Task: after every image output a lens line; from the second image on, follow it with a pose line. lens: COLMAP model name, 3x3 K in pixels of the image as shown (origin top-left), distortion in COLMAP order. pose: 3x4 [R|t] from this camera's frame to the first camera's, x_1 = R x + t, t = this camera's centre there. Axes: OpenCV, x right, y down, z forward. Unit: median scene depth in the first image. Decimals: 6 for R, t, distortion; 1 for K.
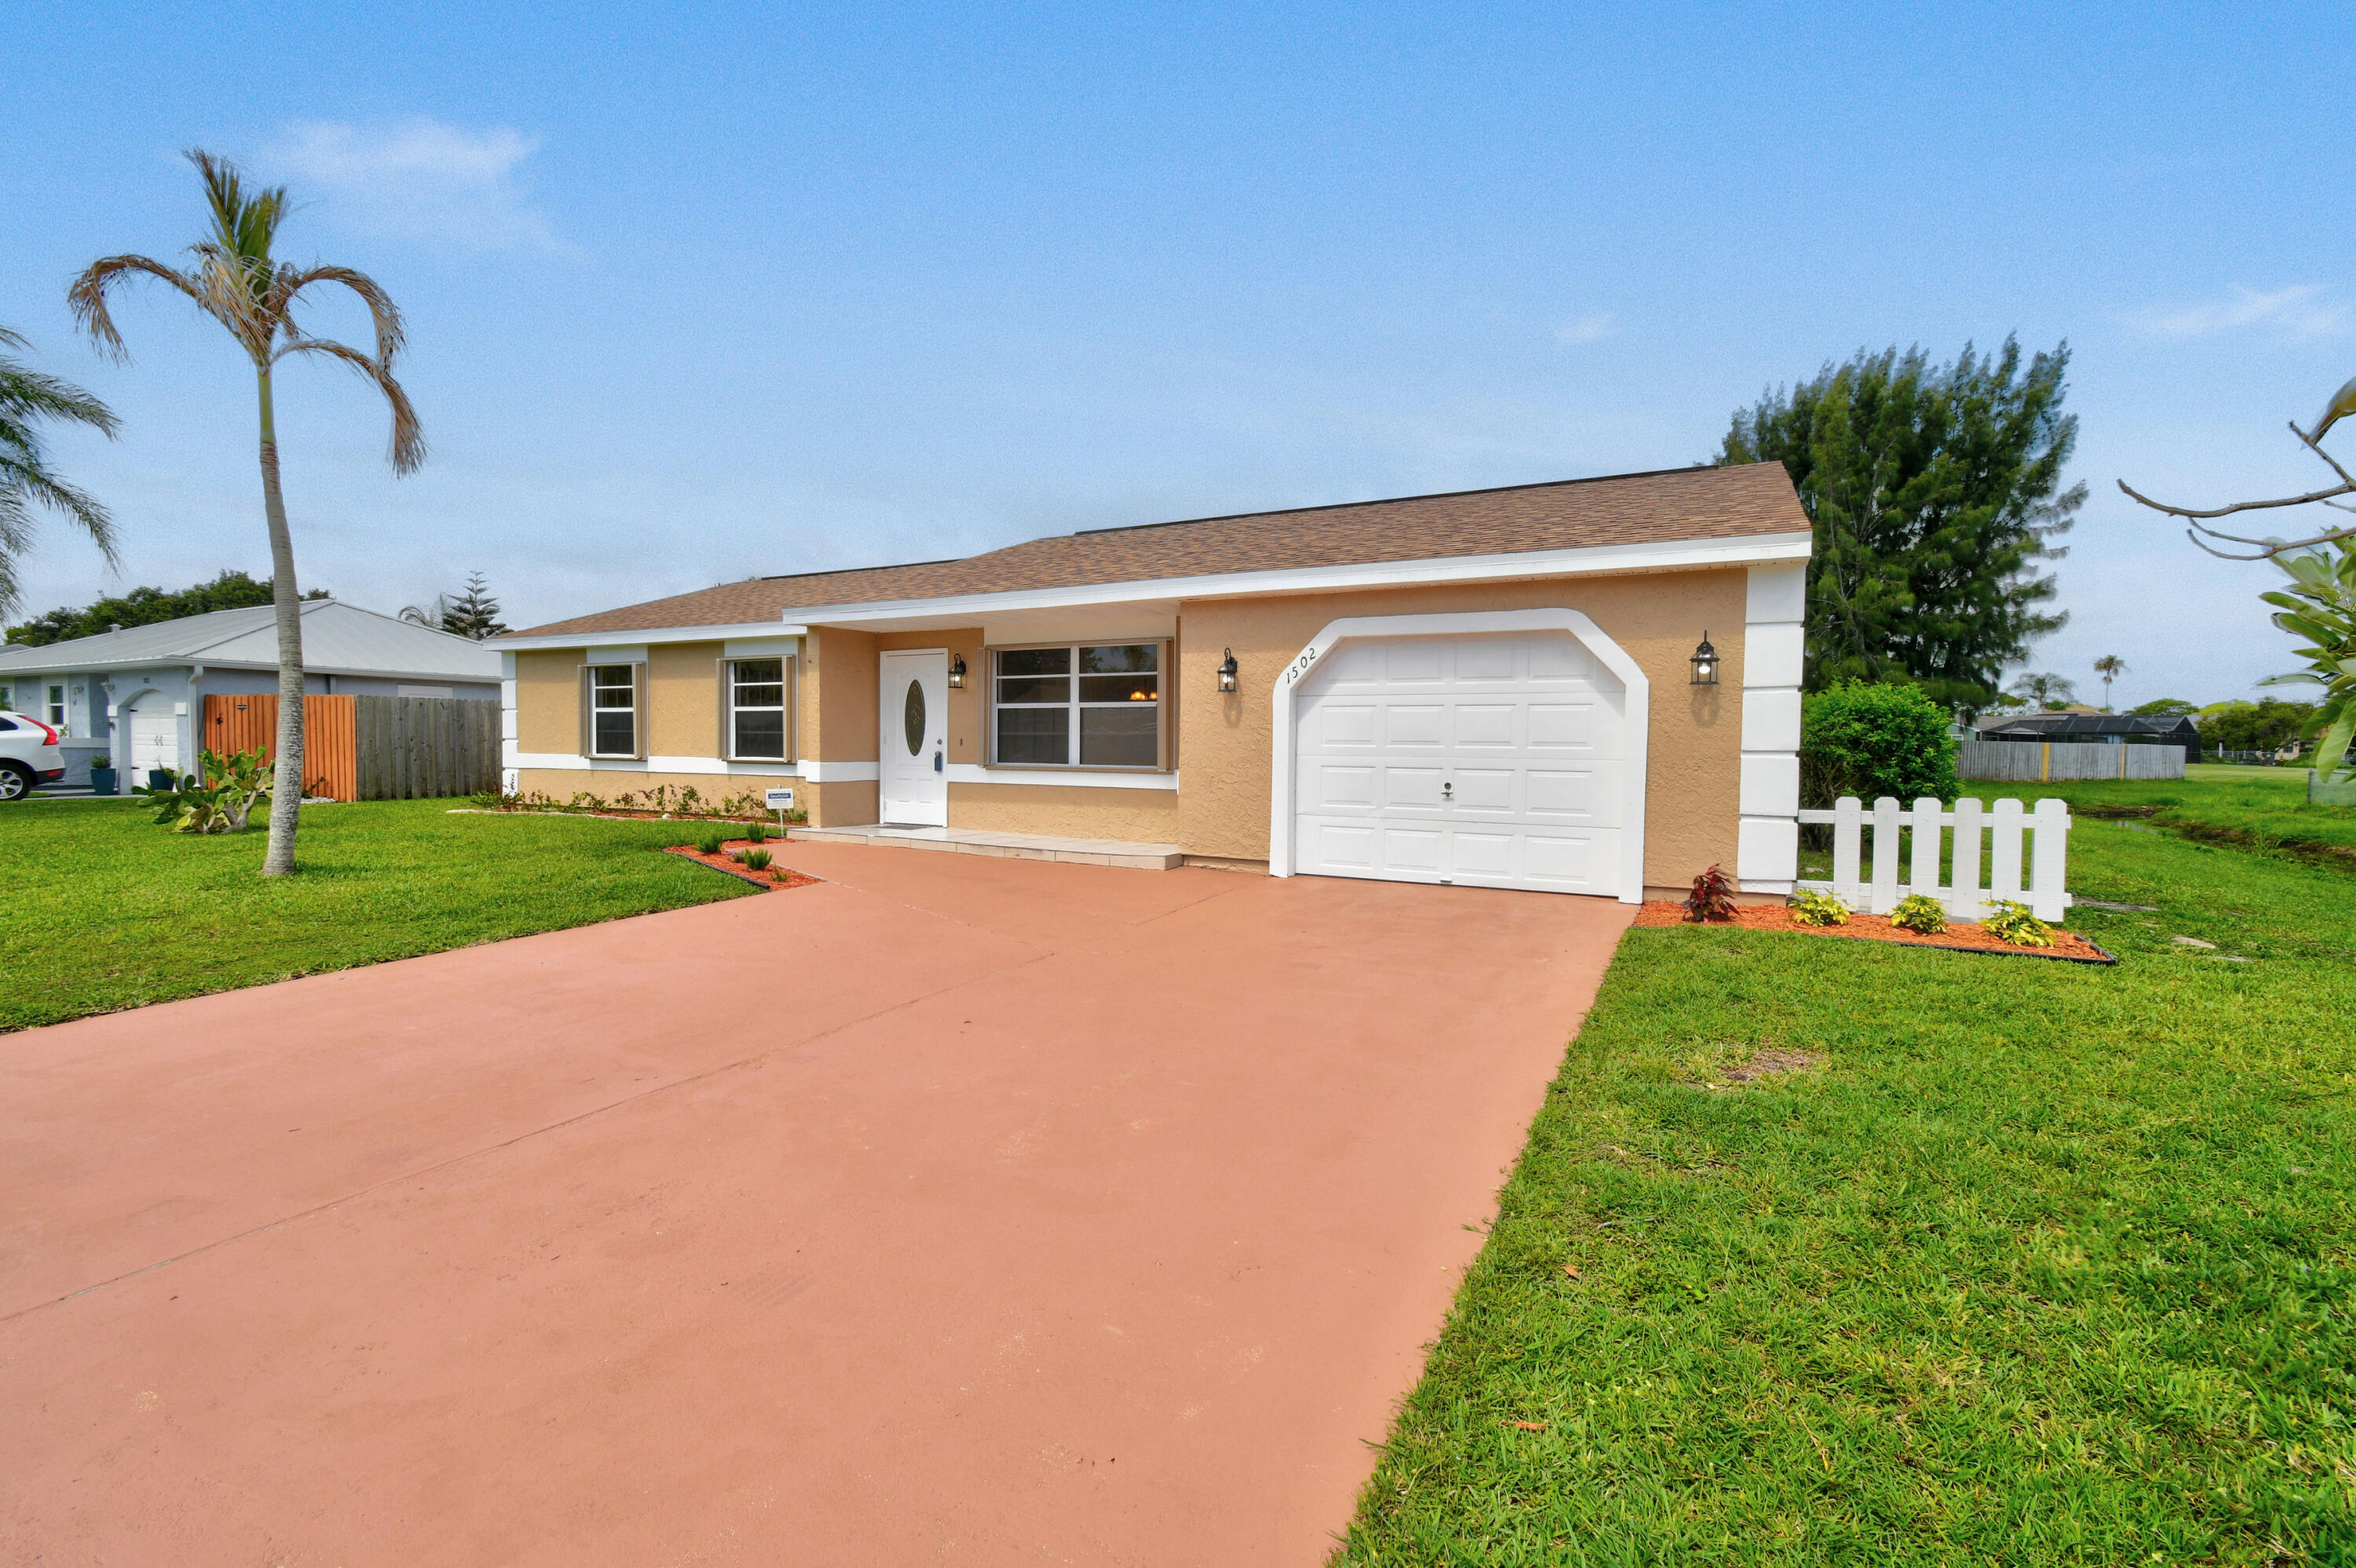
lens RADIAL K [[1035.0, 0, 1187.7], [0, 1035.0, 780.9], [0, 0, 1]] dist [0.008272, -0.000601]
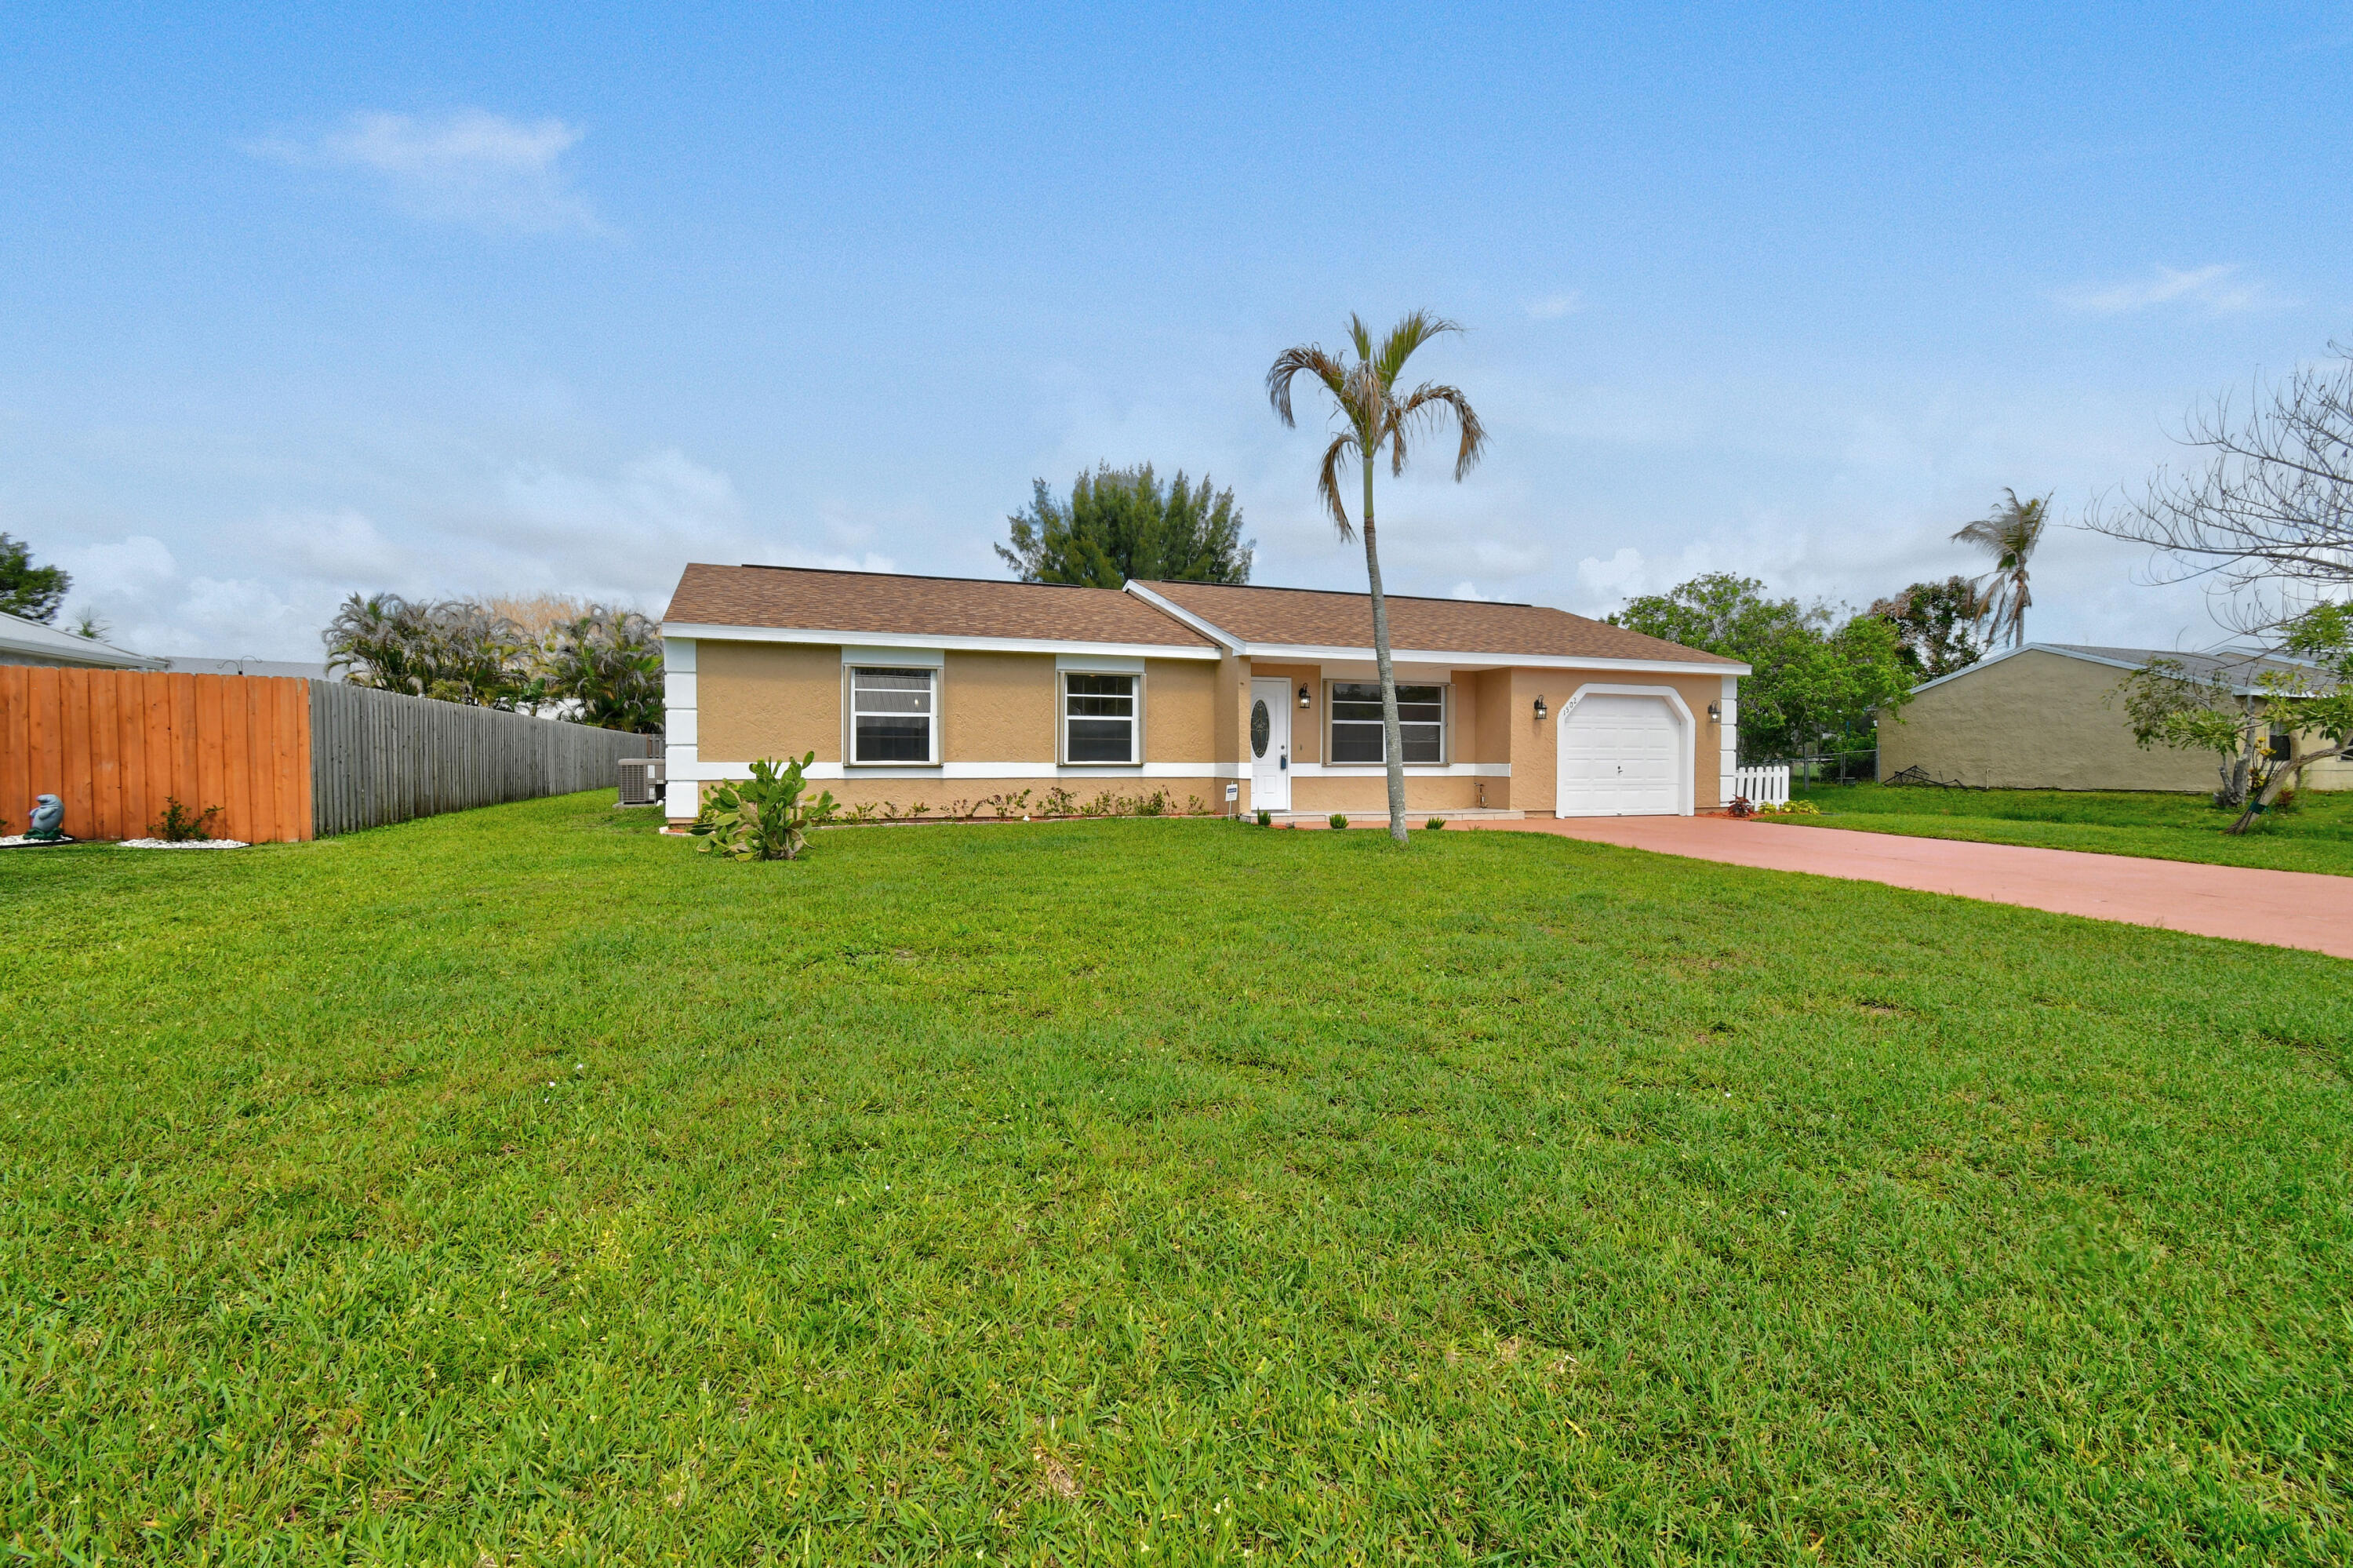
lens RADIAL K [[1033.8, 0, 1185.4], [0, 1033.8, 782.5], [0, 0, 1]] dist [0.008272, -0.000601]
pose [[0.652401, -0.026215, 0.757420, -1.340813], [0.031516, 0.999475, 0.007447, -0.005929], [-0.757218, 0.019013, 0.652885, 0.221381]]
